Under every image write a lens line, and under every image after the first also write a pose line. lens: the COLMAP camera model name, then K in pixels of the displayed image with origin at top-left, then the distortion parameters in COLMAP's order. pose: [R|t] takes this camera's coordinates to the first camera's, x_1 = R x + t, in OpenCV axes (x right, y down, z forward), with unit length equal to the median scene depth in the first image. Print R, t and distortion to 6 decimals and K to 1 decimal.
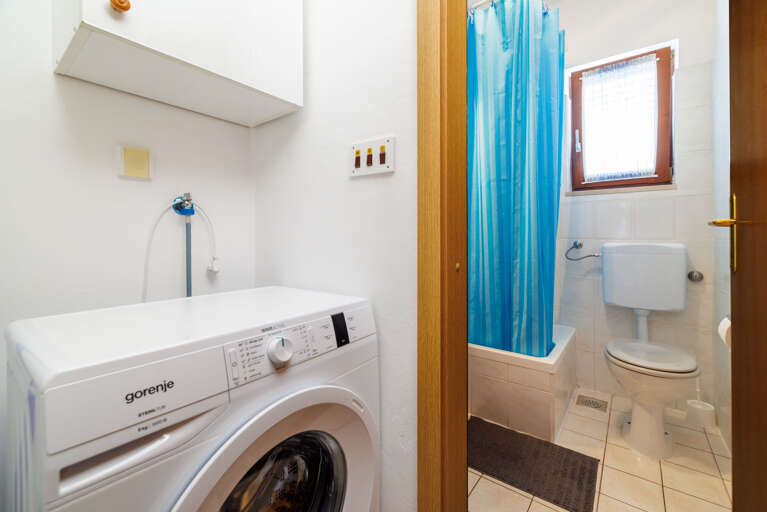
lens RADIAL K [[324.7, 0, 386.5], [0, 324.7, 244.2], [0, 0, 1]] dist [-0.004573, -0.000339]
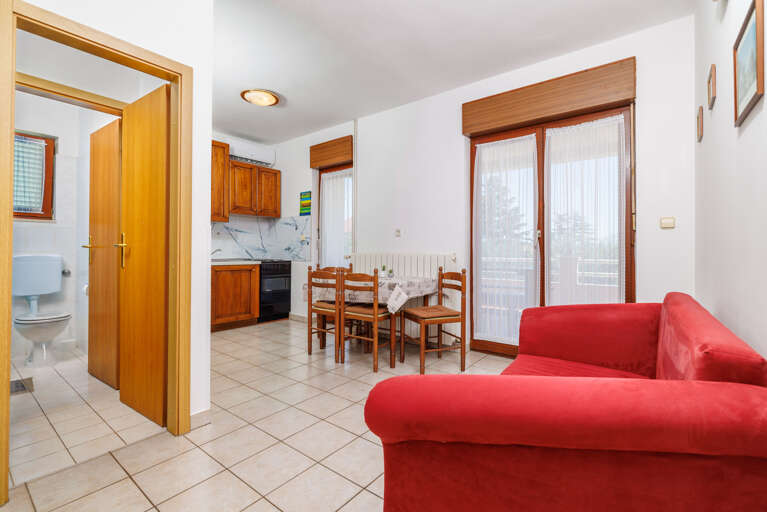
lens RADIAL K [[344.4, 0, 387.3], [0, 344.4, 240.0], [0, 0, 1]] dist [-0.002771, -0.000320]
pose [[0.006113, 0.037532, 0.999277, -0.947053], [0.004742, 0.999283, -0.037561, -0.001742], [-0.999970, 0.004968, 0.005930, -0.795839]]
